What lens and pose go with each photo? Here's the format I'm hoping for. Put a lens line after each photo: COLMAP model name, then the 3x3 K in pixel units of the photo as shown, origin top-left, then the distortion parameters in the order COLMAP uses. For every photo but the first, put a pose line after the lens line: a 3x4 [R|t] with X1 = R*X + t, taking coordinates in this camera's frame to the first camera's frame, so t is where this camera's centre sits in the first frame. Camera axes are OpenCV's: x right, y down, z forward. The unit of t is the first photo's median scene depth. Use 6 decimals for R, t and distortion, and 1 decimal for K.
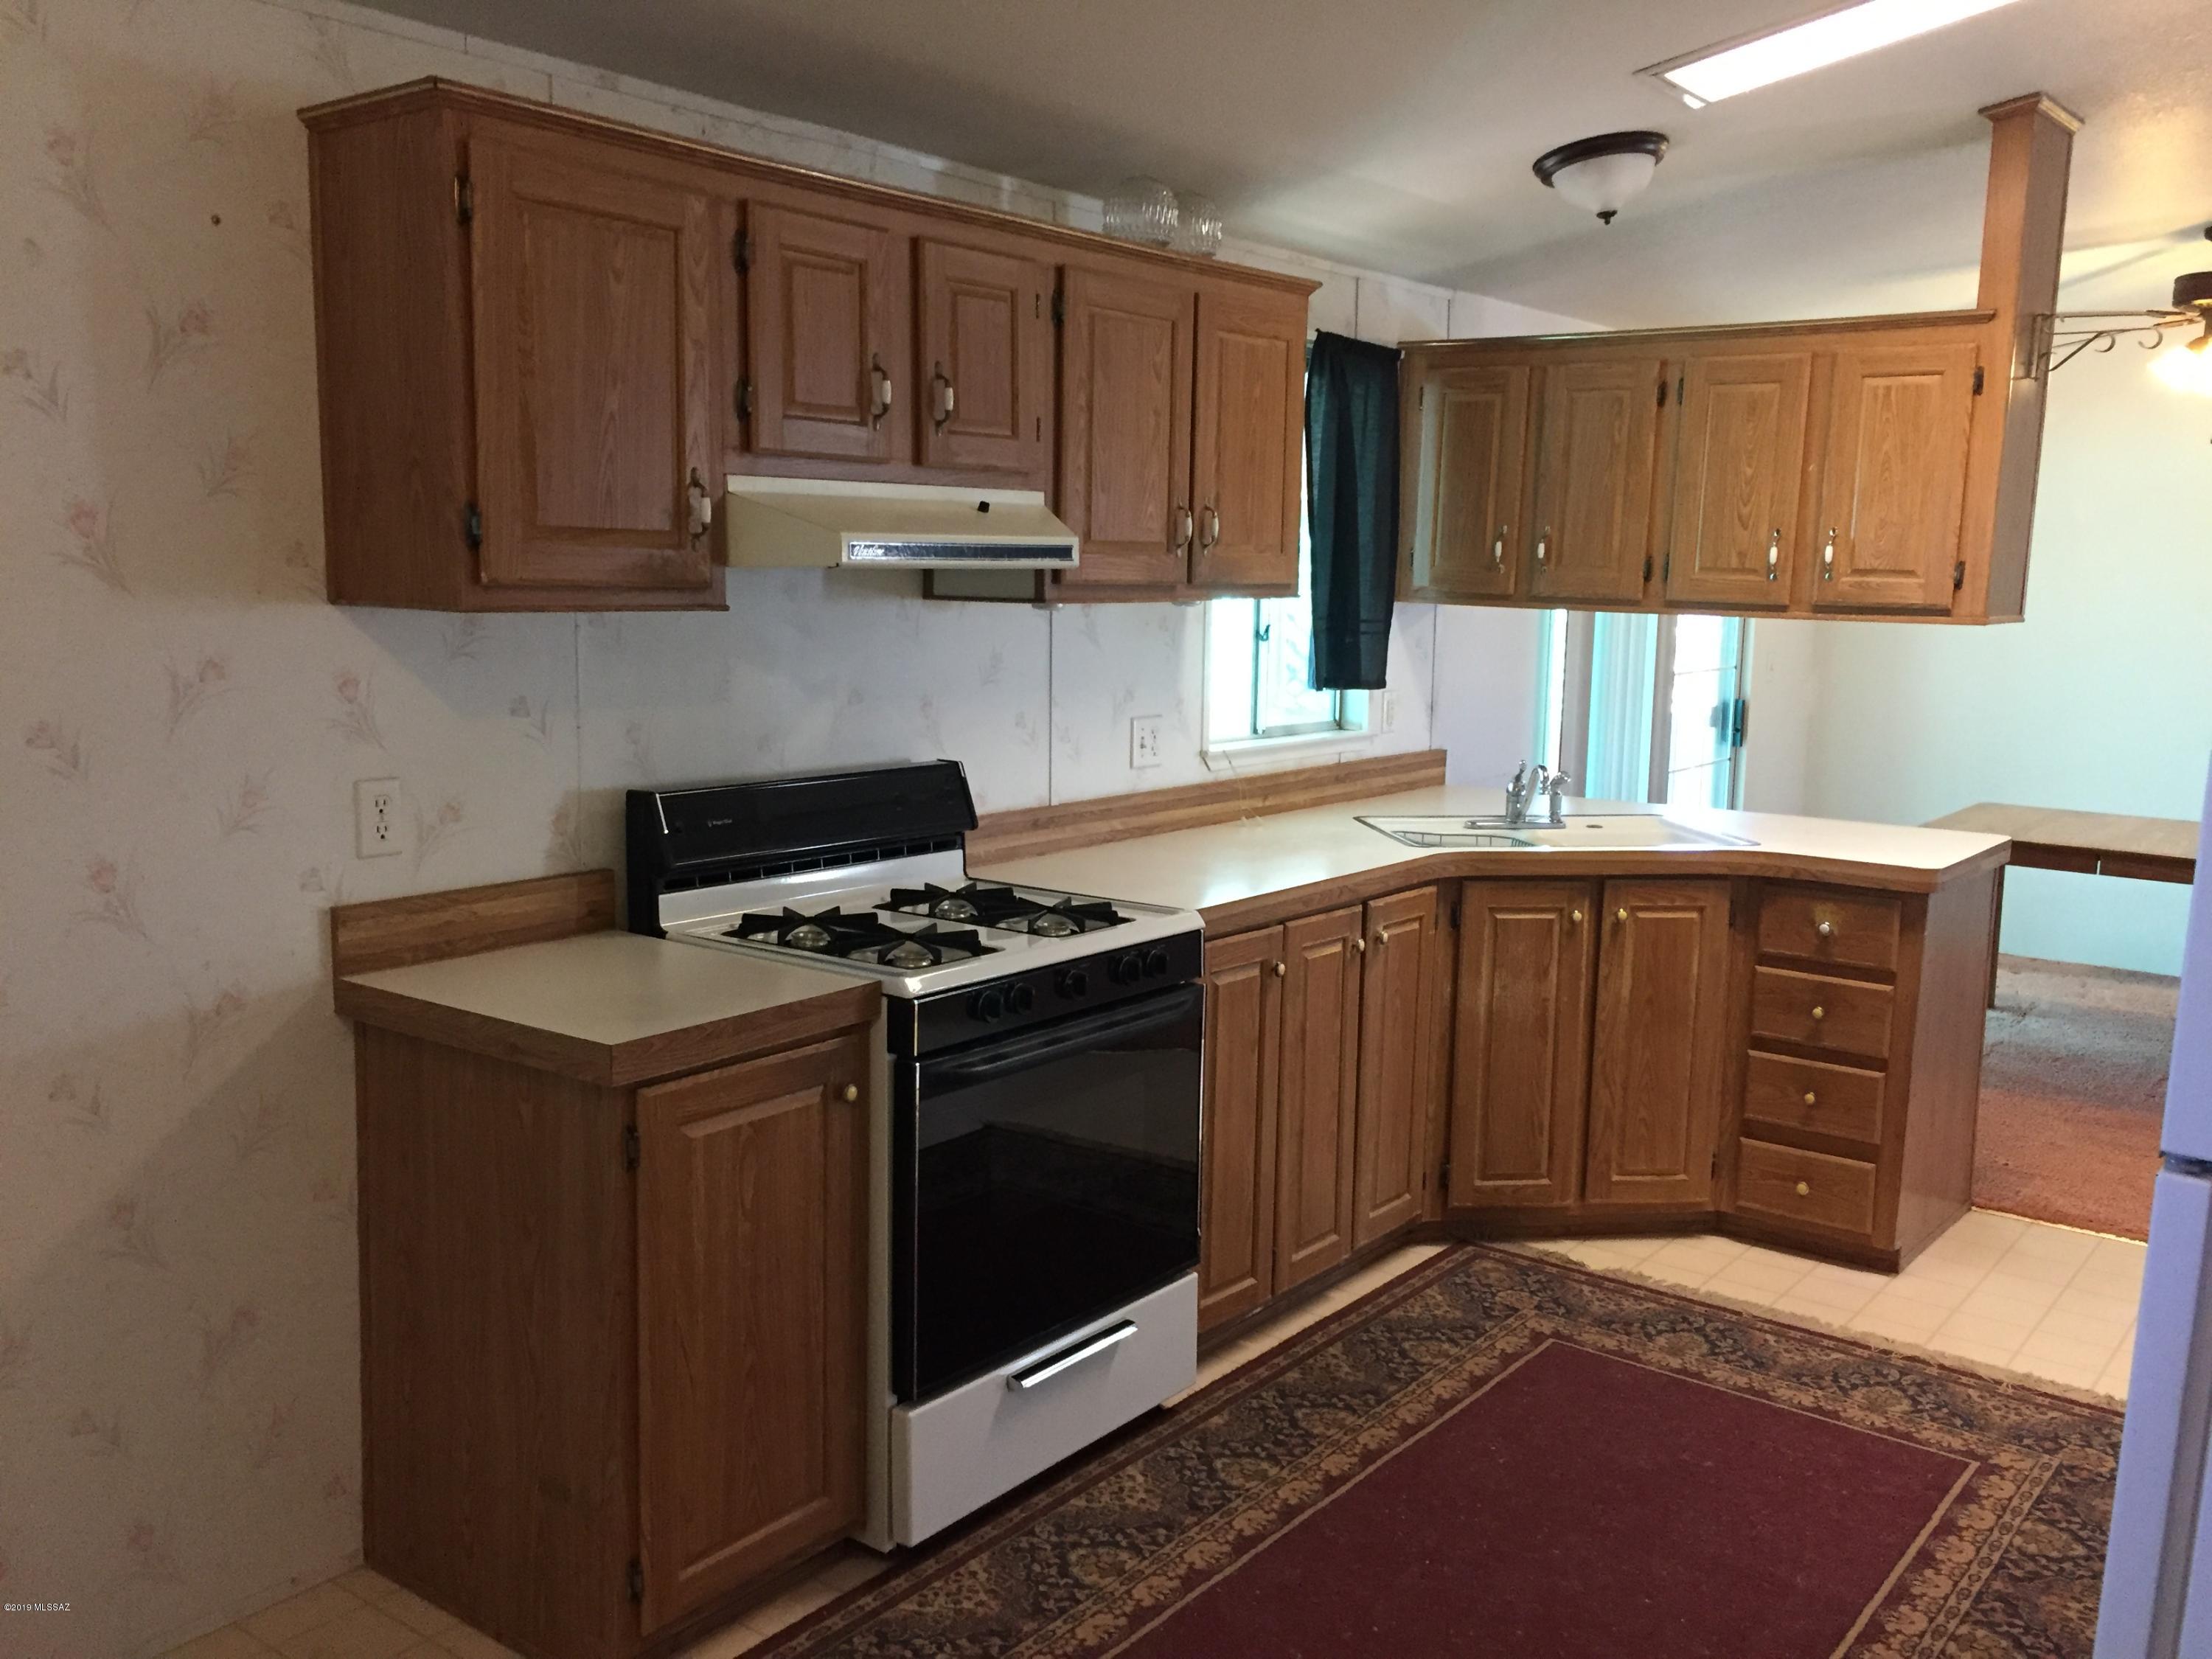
lens RADIAL K [[1909.3, 0, 1096.9], [0, 1909.3, 813.8], [0, 0, 1]] dist [0.084719, -0.113256]
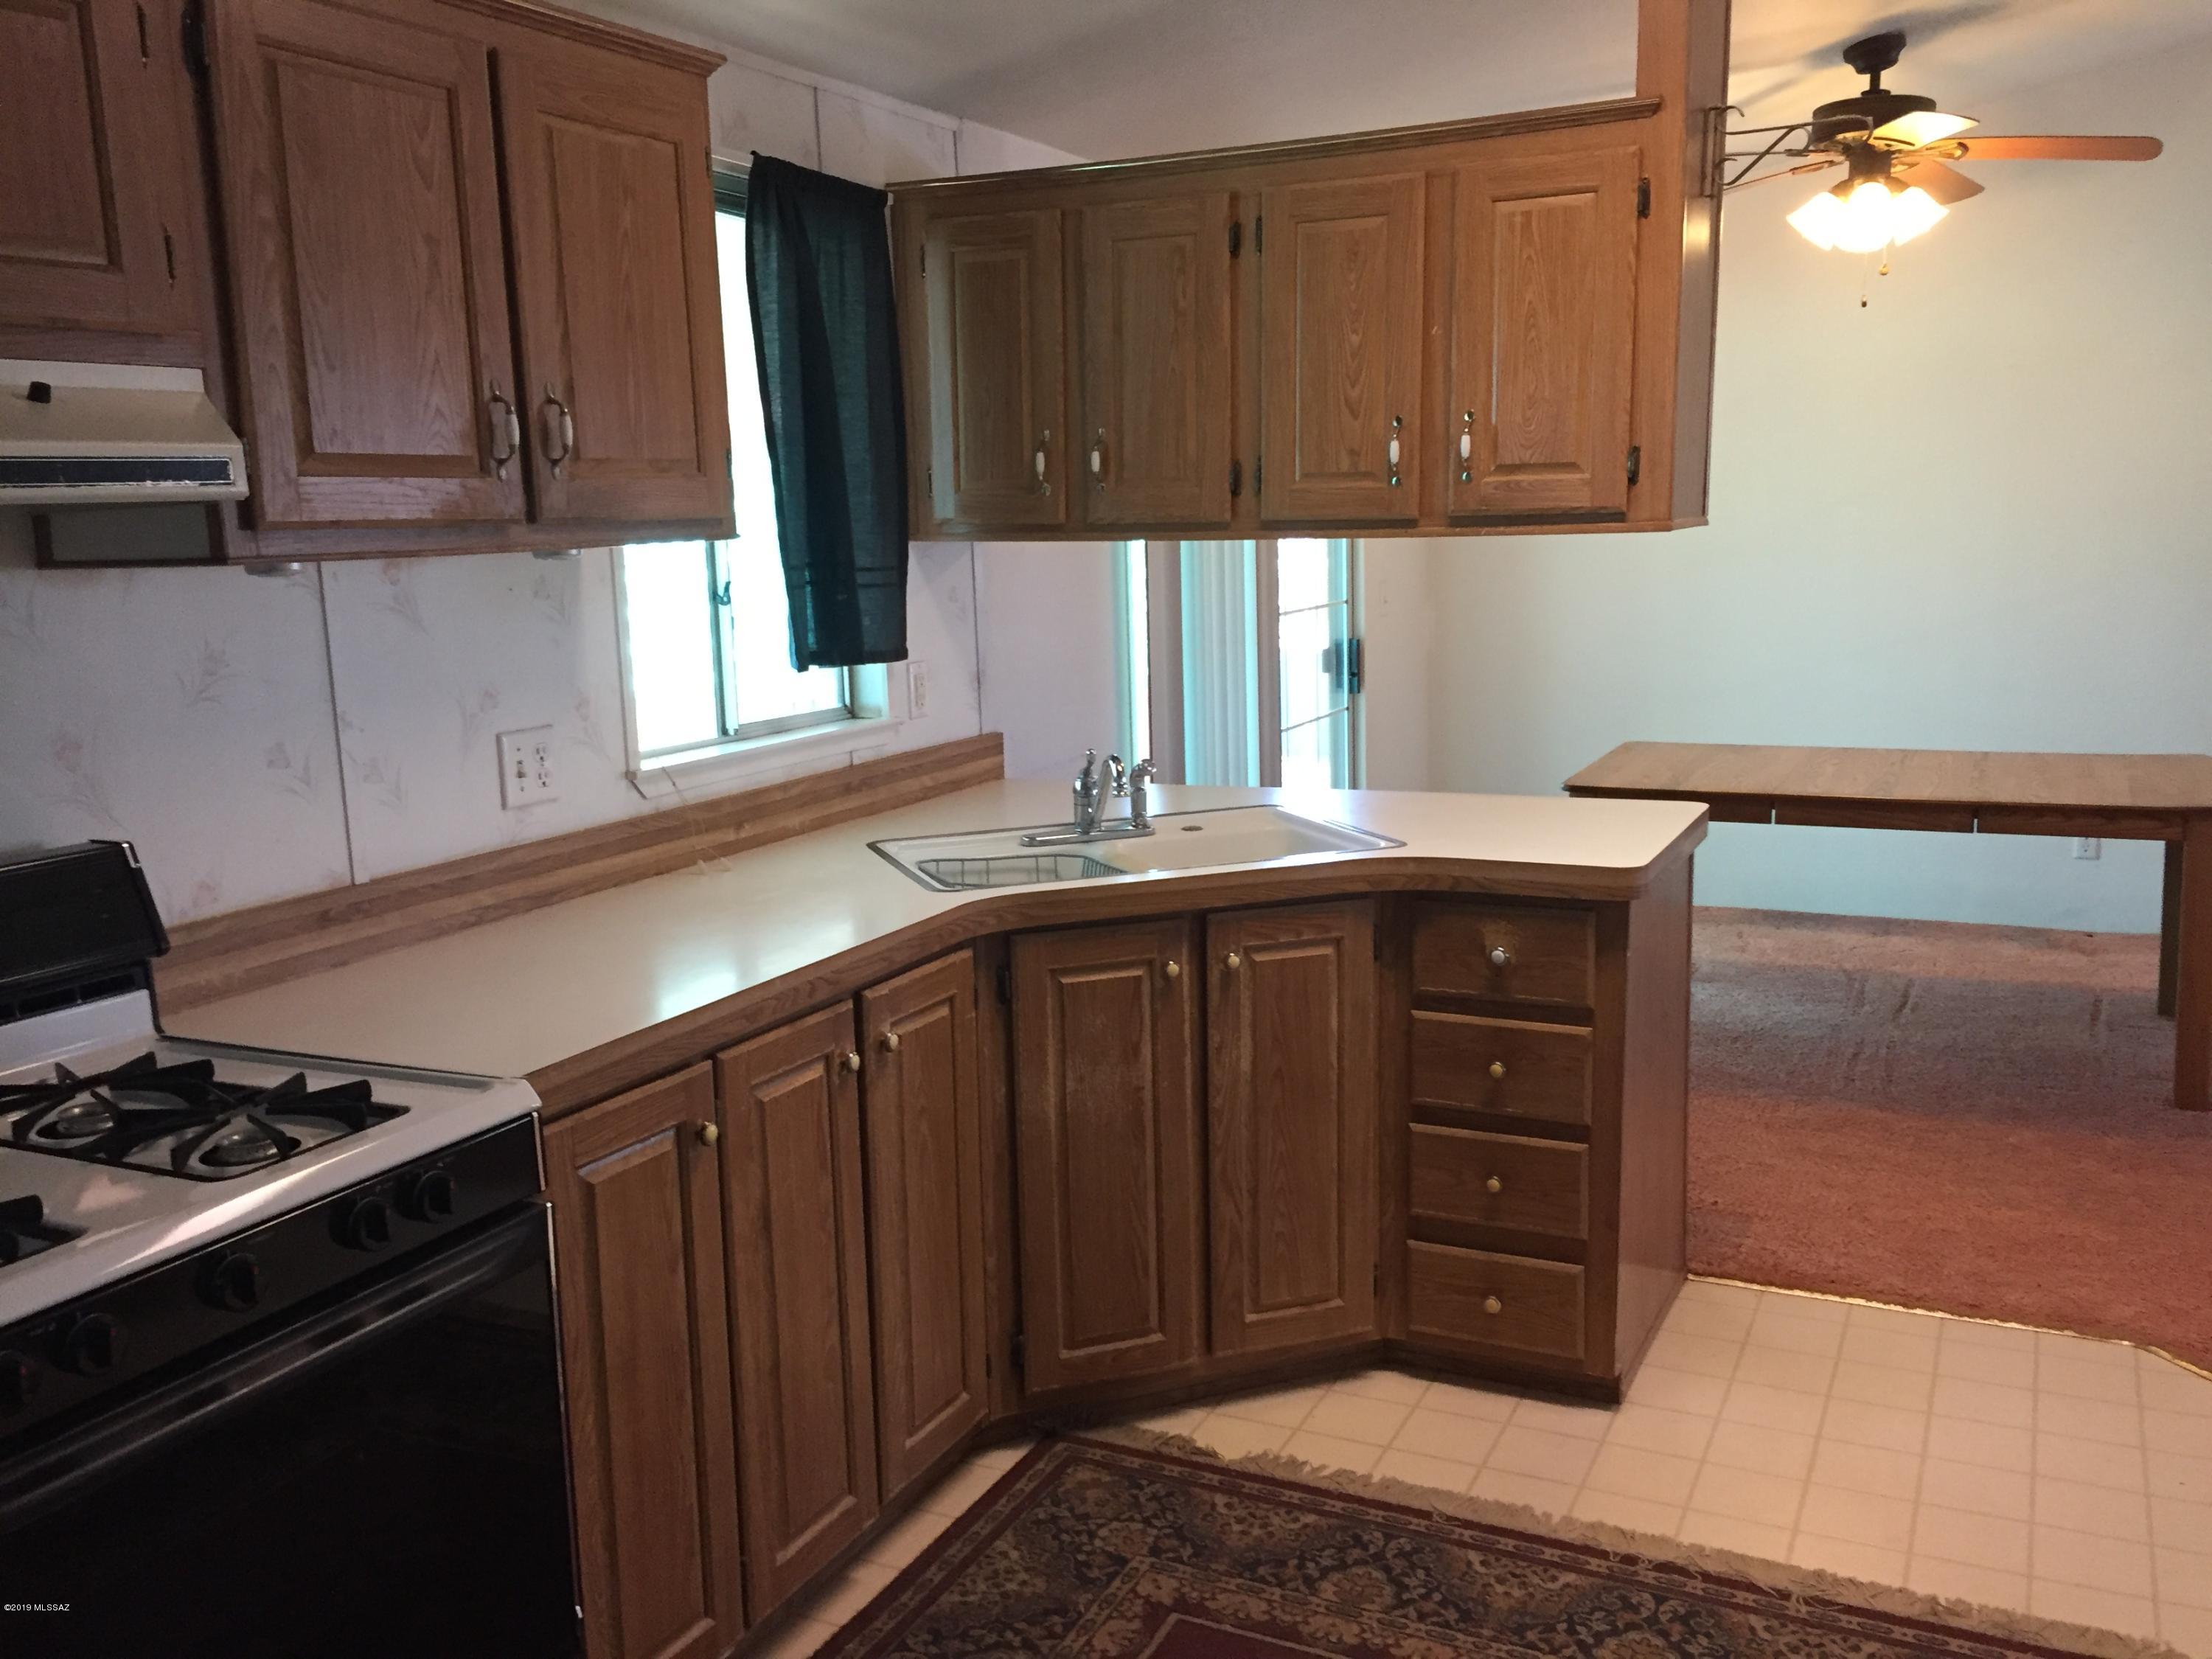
lens RADIAL K [[1909.3, 0, 1096.9], [0, 1909.3, 813.8], [0, 0, 1]] dist [0.084719, -0.113256]
pose [[0.979108, -0.078232, 0.187691, 0.093382], [0.073802, 0.996807, 0.030486, -0.027372], [-0.189477, -0.015997, 0.981755, 0.307933]]
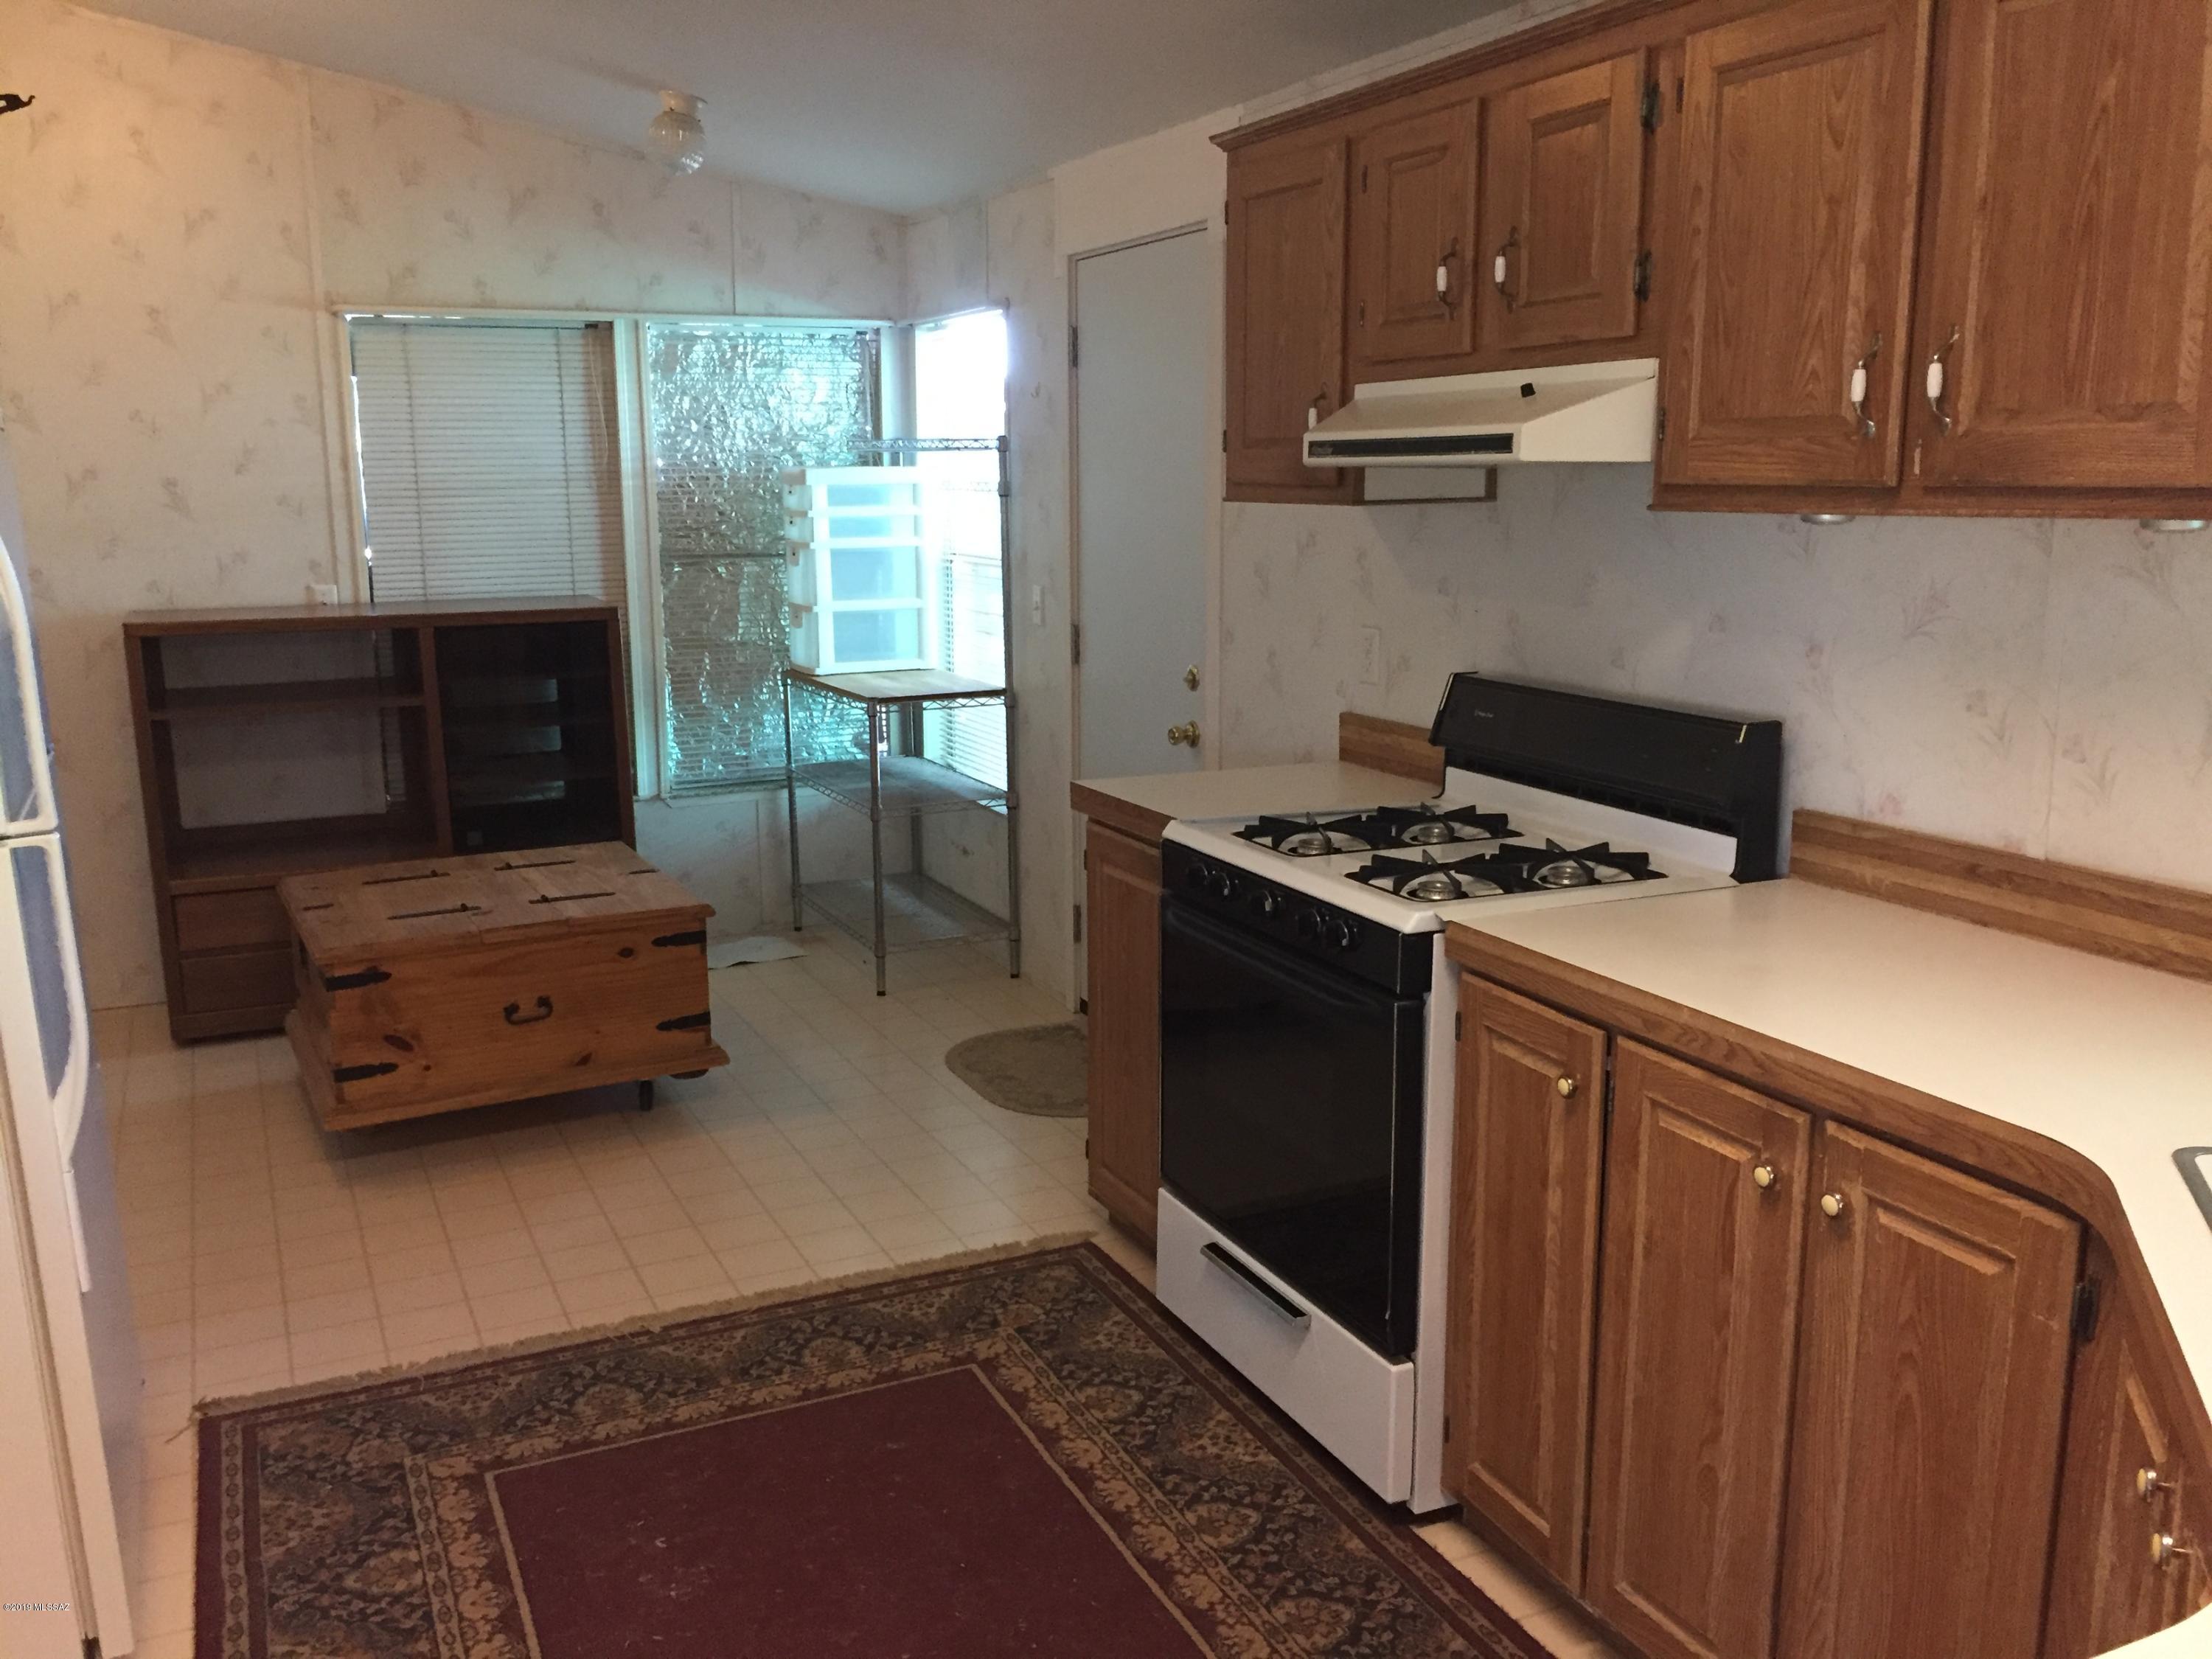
lens RADIAL K [[1909.3, 0, 1096.9], [0, 1909.3, 813.8], [0, 0, 1]] dist [0.084719, -0.113256]
pose [[-0.464742, 0.147190, -0.873127, 0.608578], [-0.116408, 0.967371, 0.225038, -0.113882], [0.877761, 0.206224, -0.432444, 0.948965]]
